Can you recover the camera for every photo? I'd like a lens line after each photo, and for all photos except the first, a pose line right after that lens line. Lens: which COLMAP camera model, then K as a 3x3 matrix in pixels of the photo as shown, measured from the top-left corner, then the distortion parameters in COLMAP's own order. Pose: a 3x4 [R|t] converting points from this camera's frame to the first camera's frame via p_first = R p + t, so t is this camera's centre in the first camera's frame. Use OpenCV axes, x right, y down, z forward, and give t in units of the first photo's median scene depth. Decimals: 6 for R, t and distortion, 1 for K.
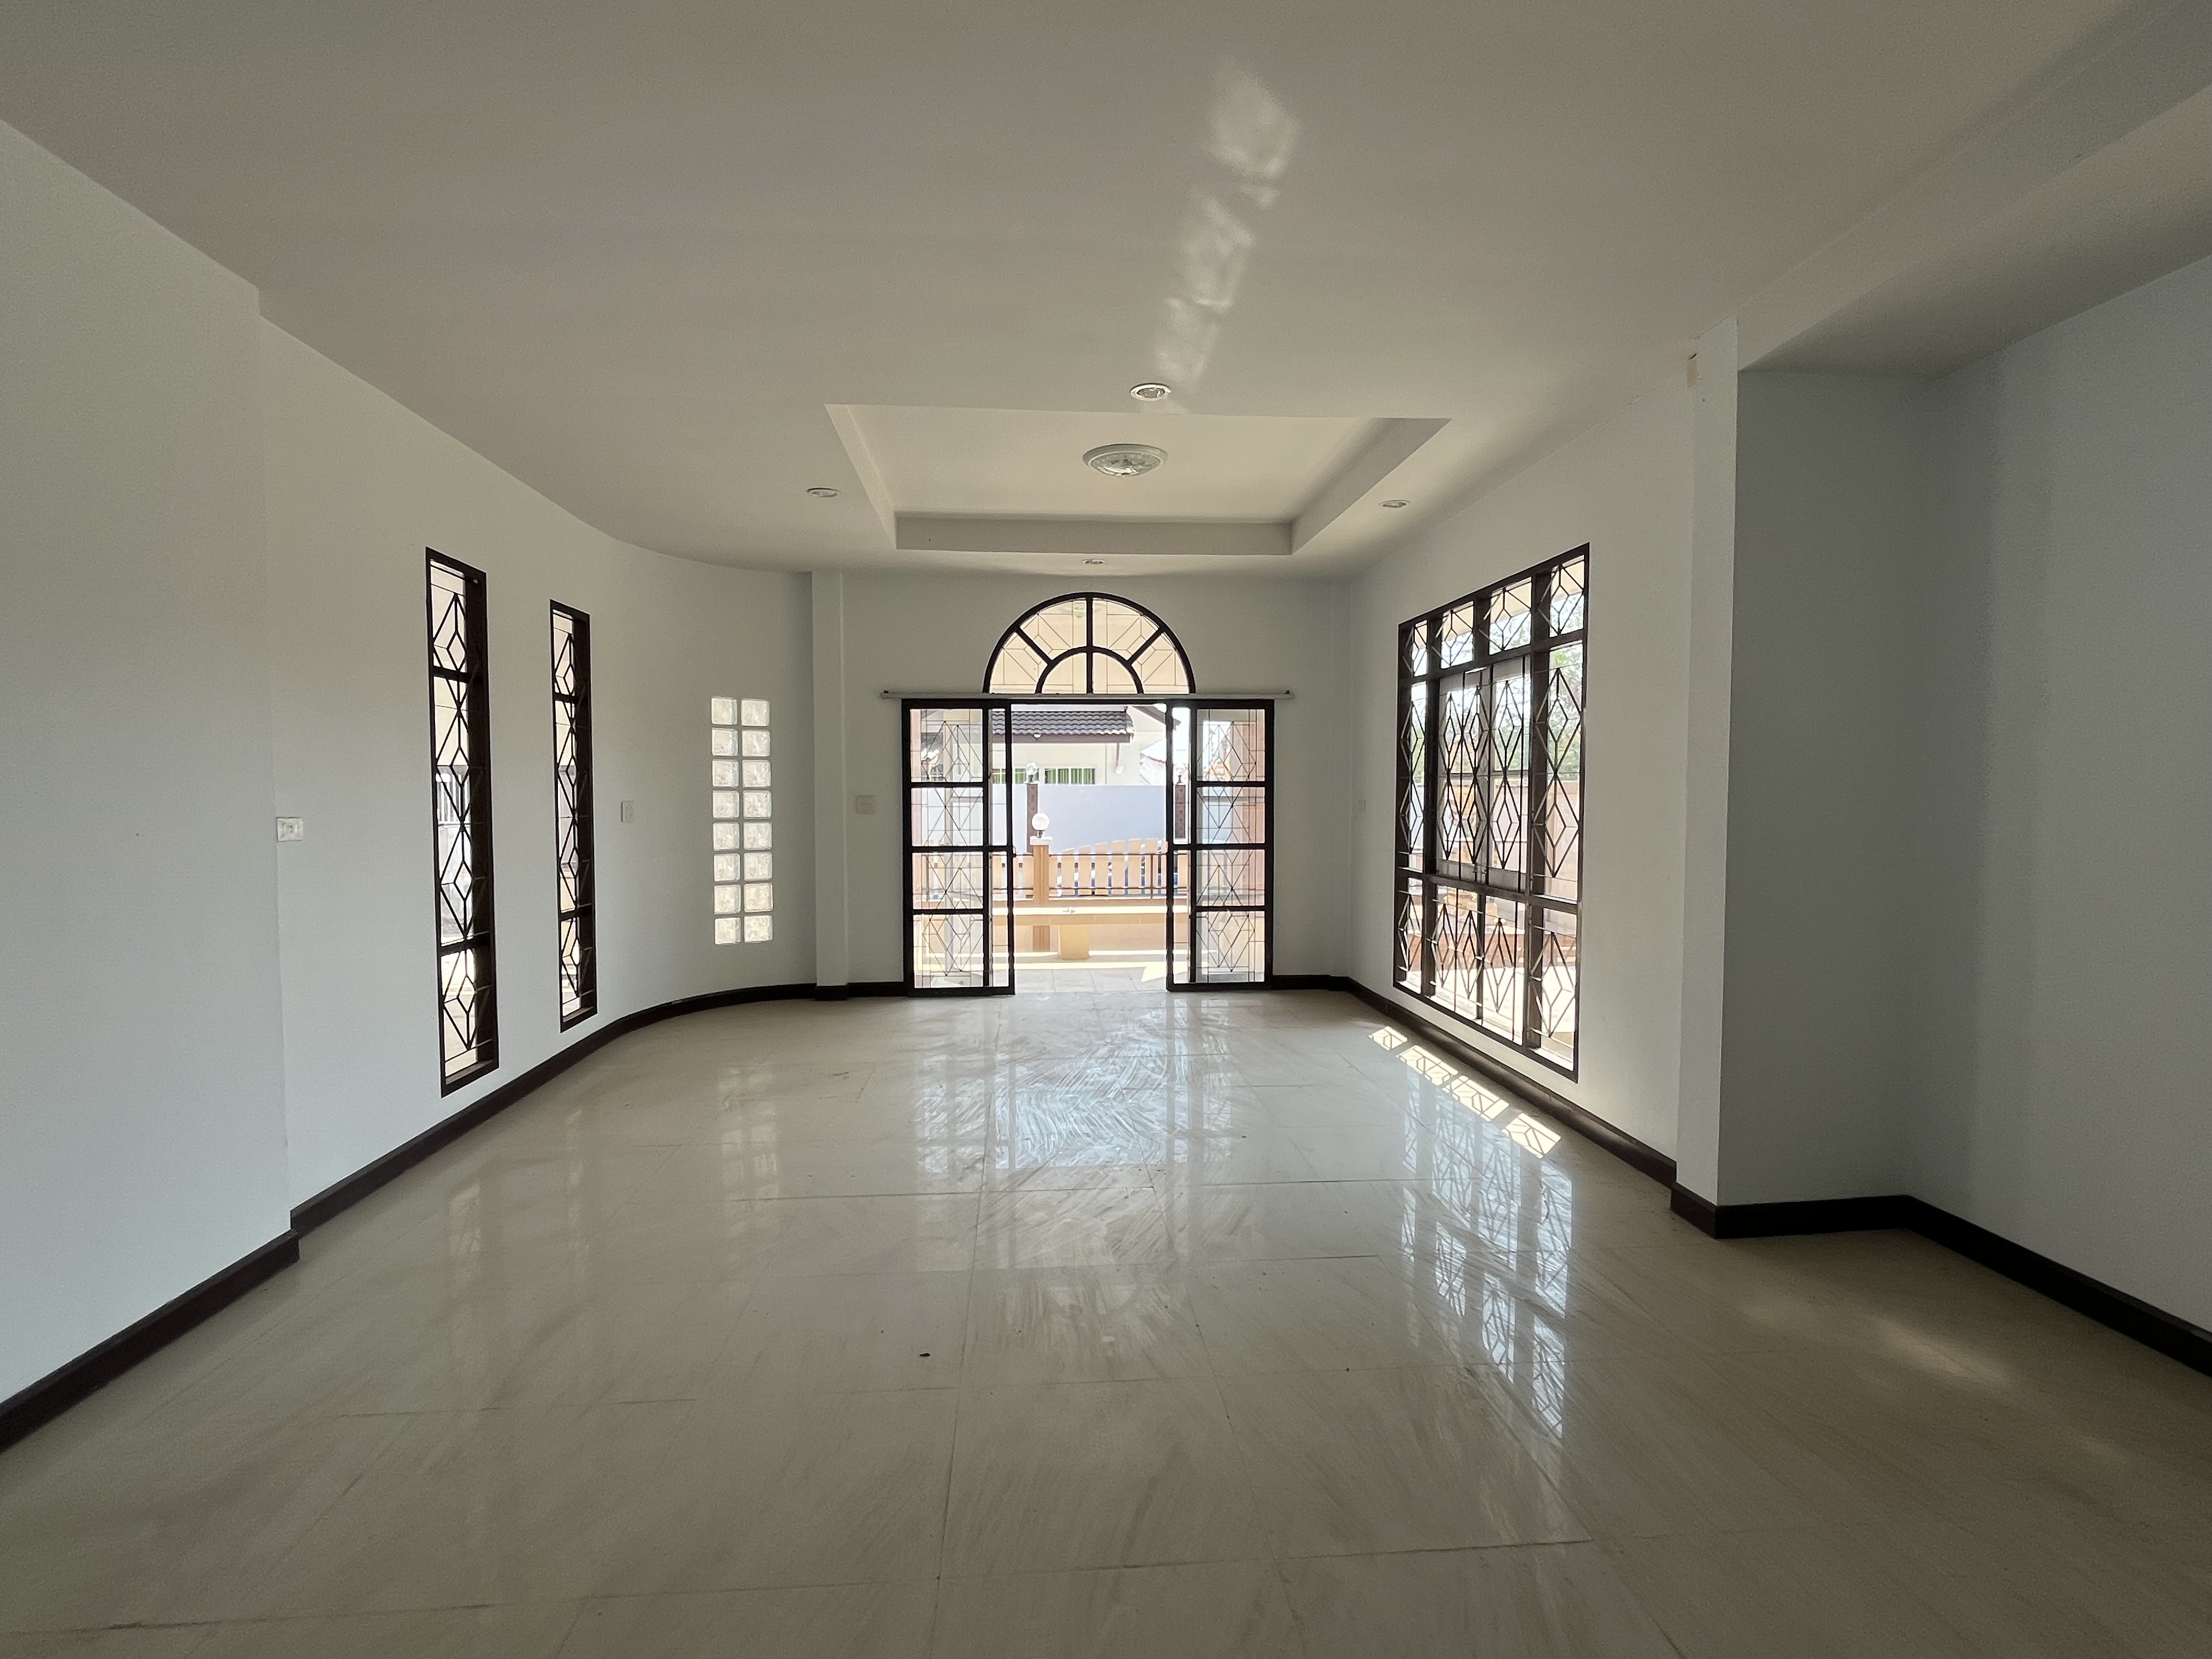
lens RADIAL K [[1036.8, 0, 1106.0], [0, 1036.8, 833.5], [0, 0, 1]] dist [-0.000072, -0.000005]
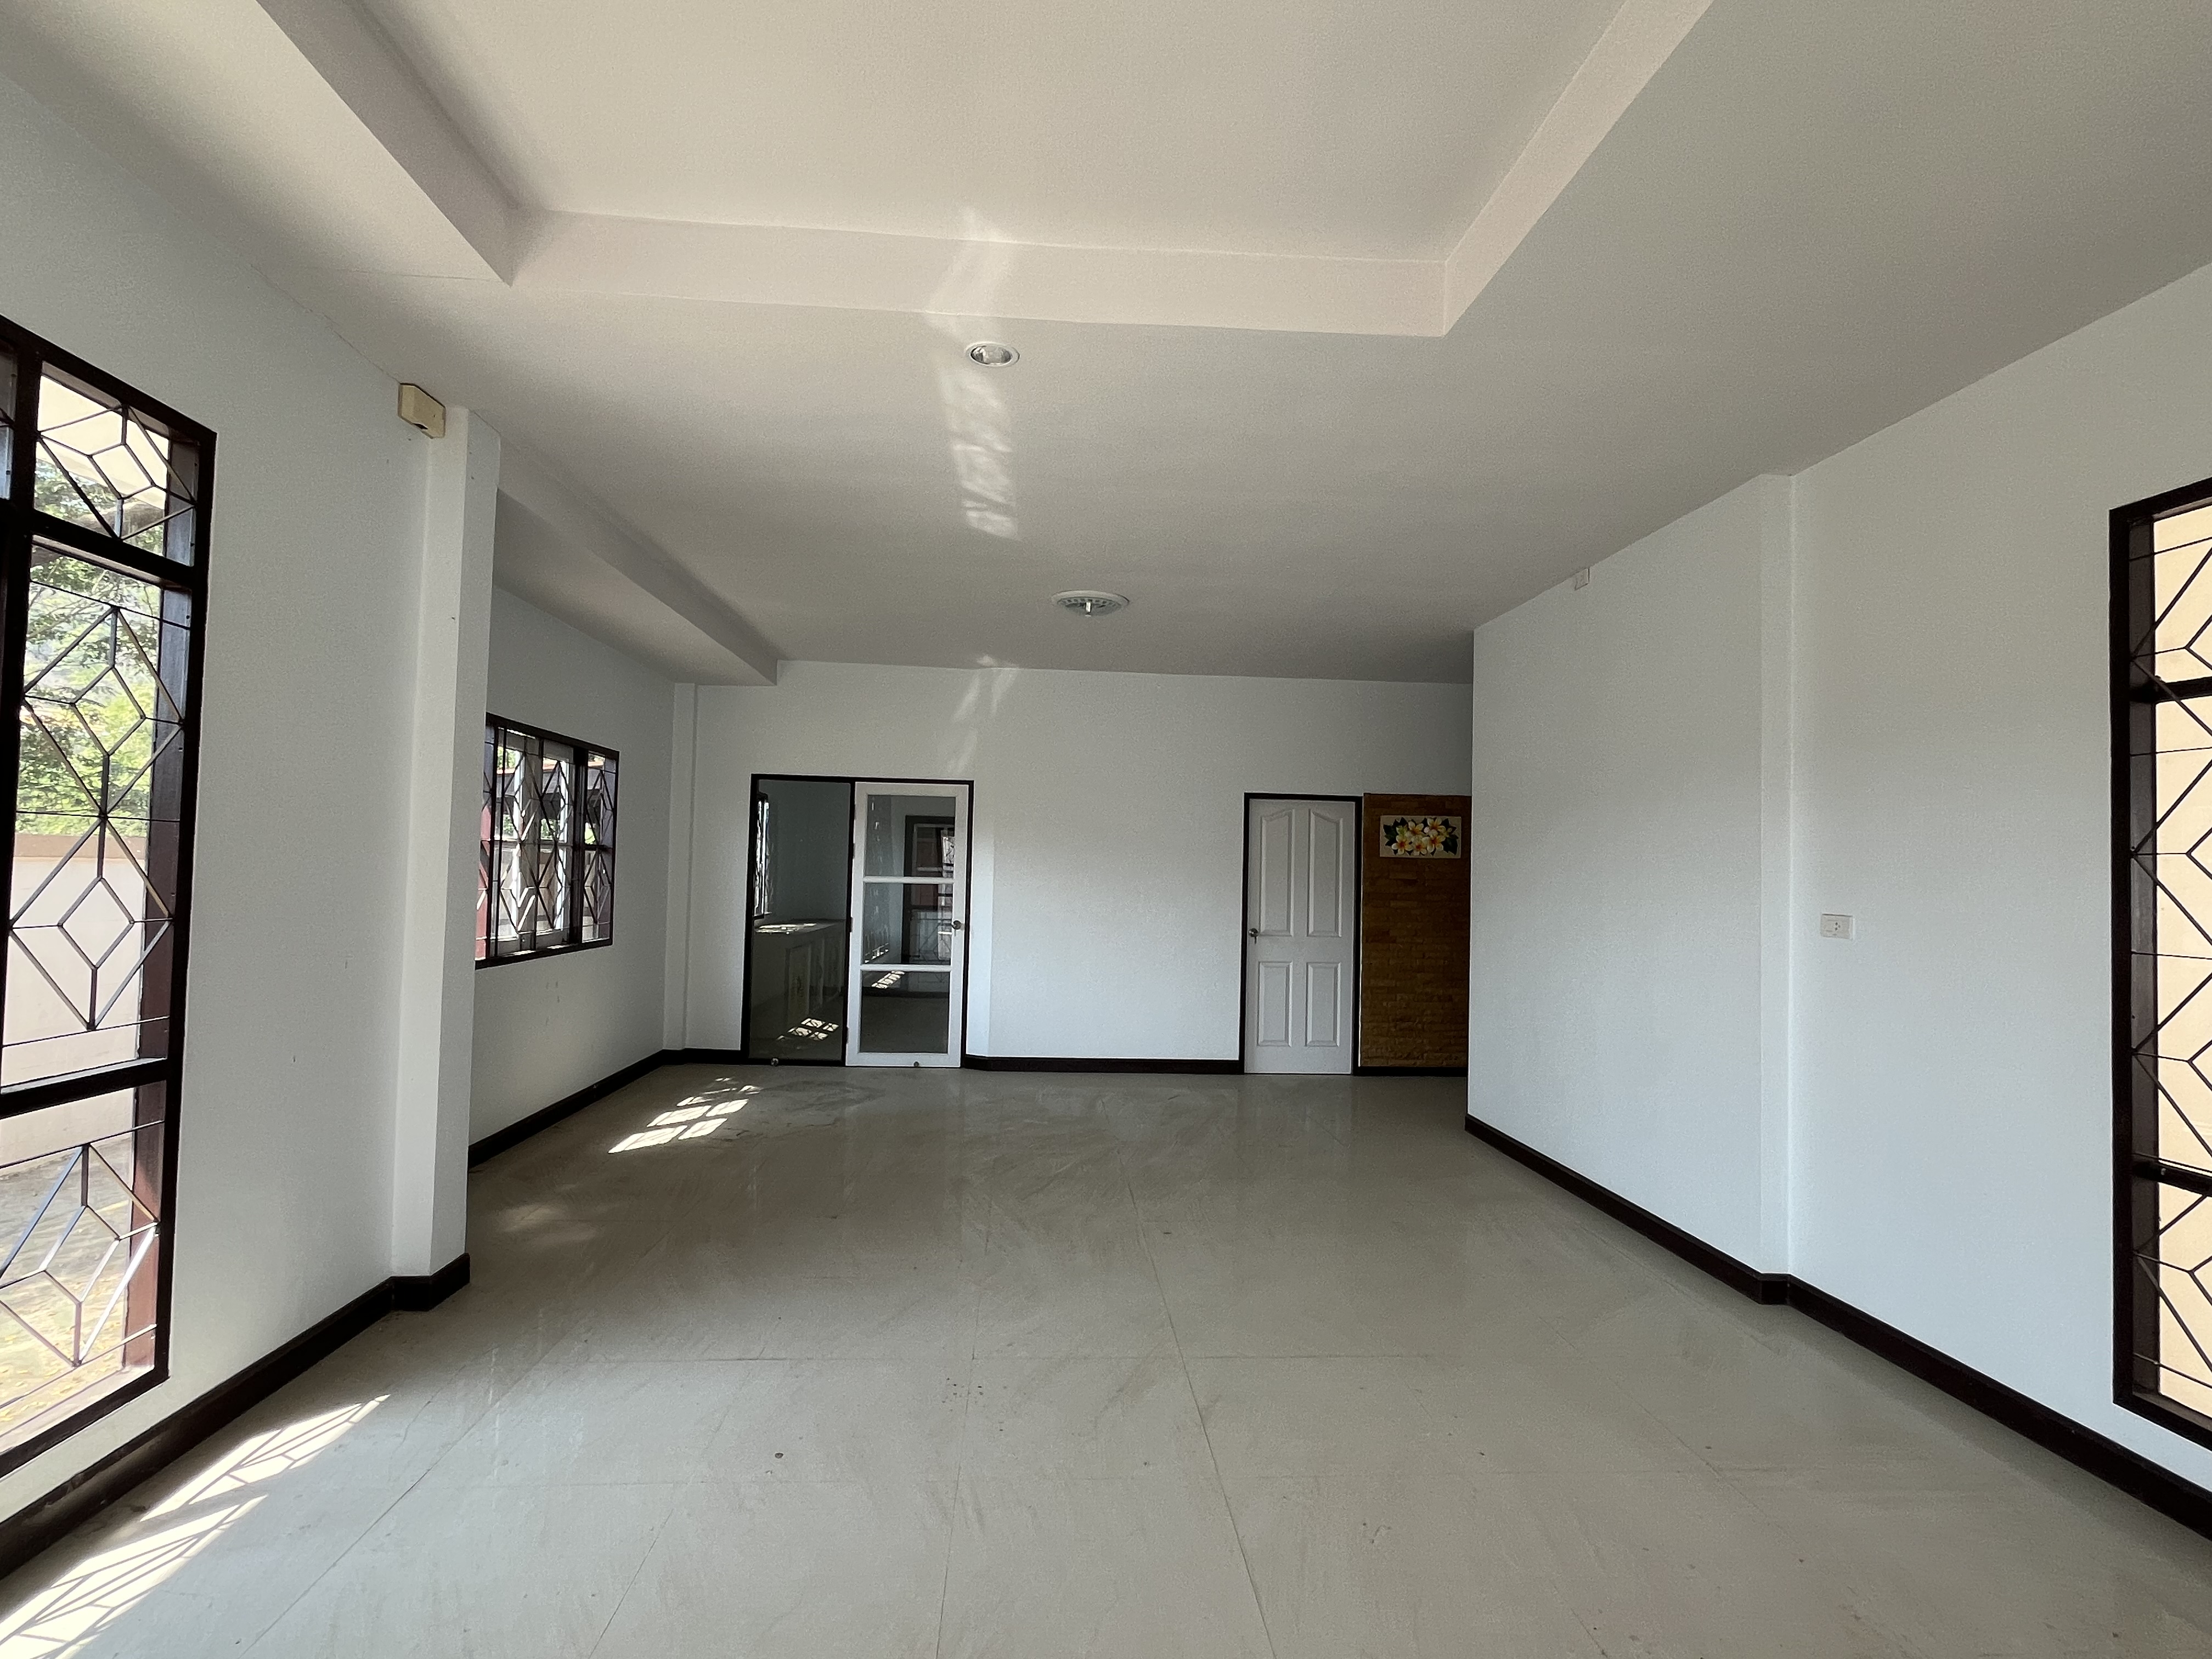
lens RADIAL K [[1036.8, 0, 1104.7], [0, 1036.8, 836.9], [0, 0, 1]] dist [-0.000072, -0.000005]
pose [[-0.999725, -0.022276, 0.007305, -0.066428], [-0.022240, 0.999740, 0.005032, -0.089362], [-0.007416, 0.004868, -0.999961, 2.158059]]
